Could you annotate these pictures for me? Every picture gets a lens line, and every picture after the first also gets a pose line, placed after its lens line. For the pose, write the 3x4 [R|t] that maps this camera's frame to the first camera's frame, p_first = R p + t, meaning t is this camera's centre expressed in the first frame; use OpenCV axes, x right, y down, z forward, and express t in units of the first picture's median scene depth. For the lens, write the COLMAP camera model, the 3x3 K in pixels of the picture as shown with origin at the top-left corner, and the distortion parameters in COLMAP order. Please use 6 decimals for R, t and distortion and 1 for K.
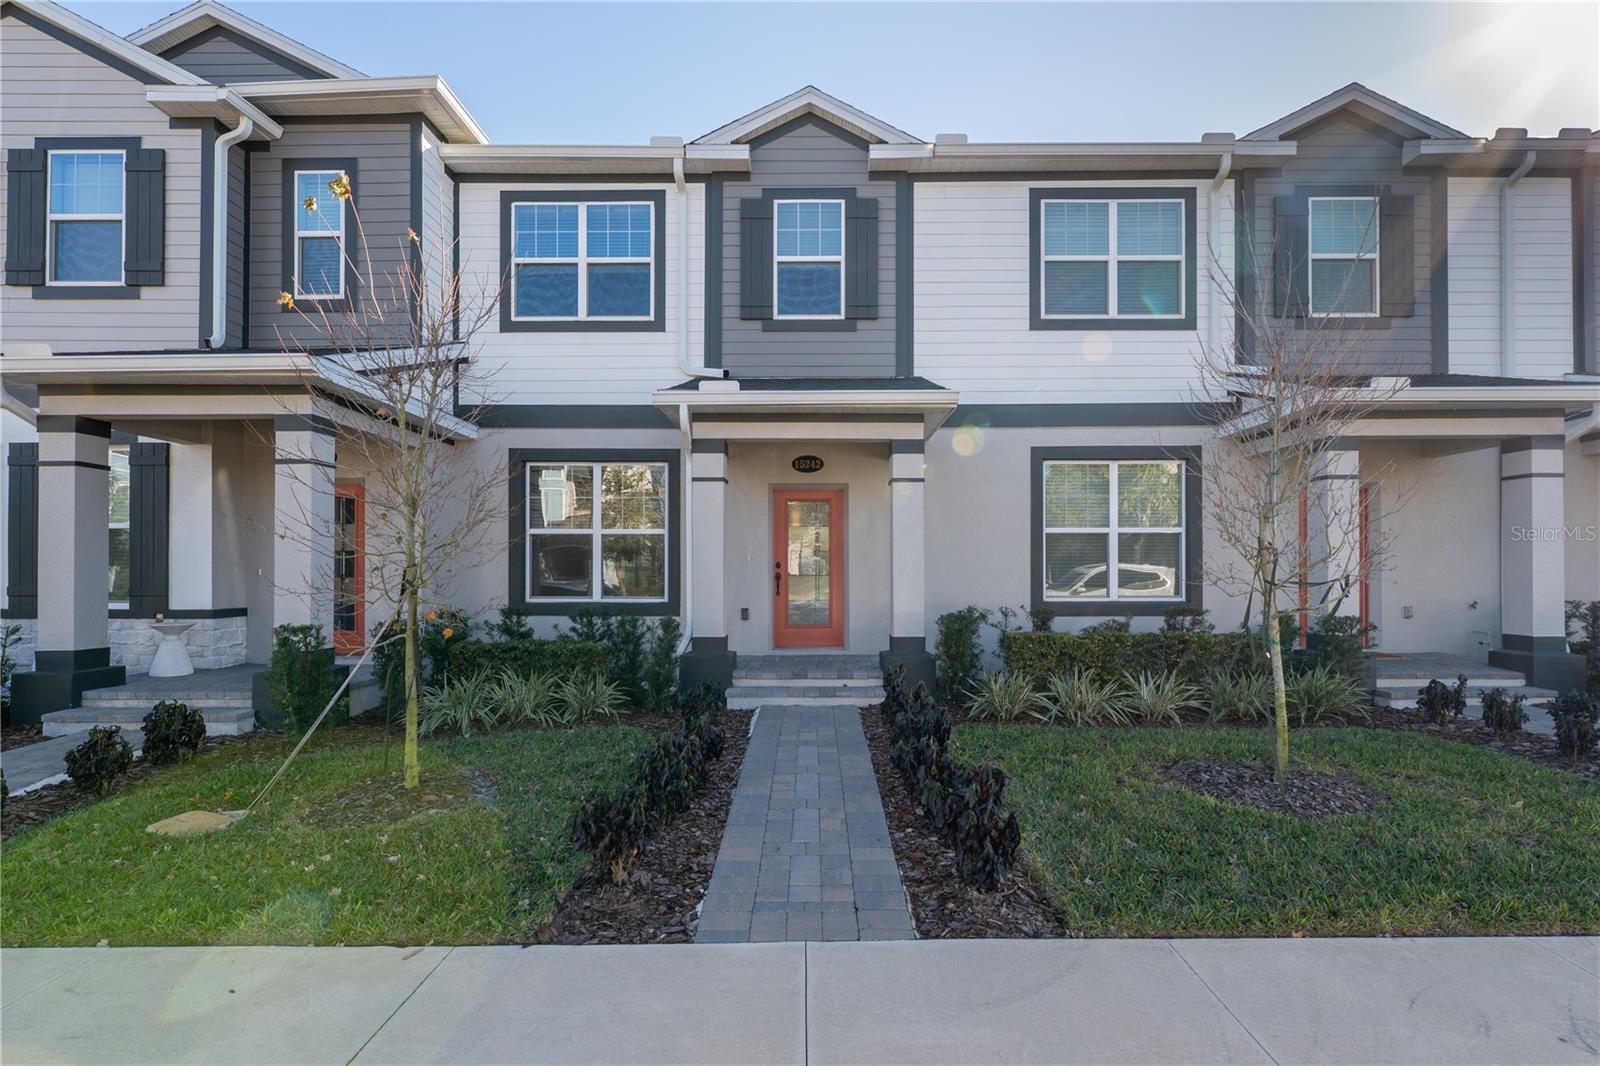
lens RADIAL K [[685.3, 0, 908.4], [0, 685.3, 565.6], [0, 0, 1]] dist [-0.003841, -0.000722]
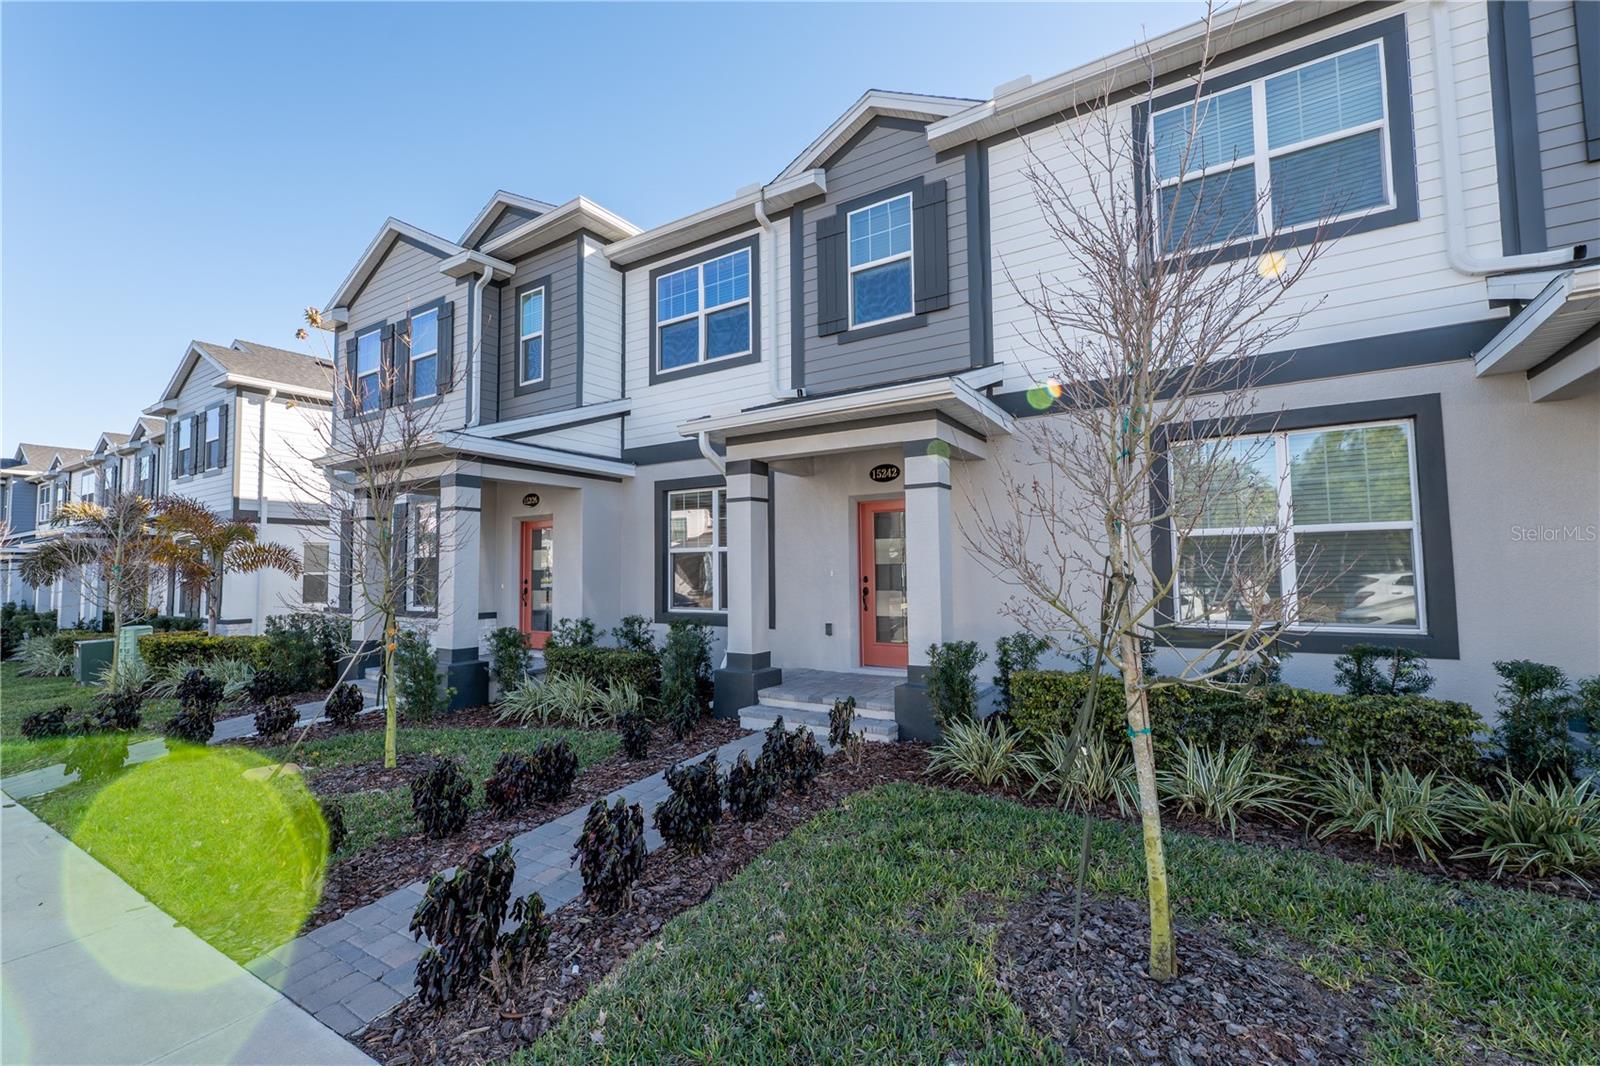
lens RADIAL K [[685.3, 0, 801.5], [0, 685.3, 534.9], [0, 0, 1]] dist [-0.003841, -0.000722]
pose [[0.842825, -0.037106, -0.536908, 0.266557], [0.010361, 0.998554, -0.052746, -0.013778], [0.538089, 0.038893, 0.841990, 0.141932]]
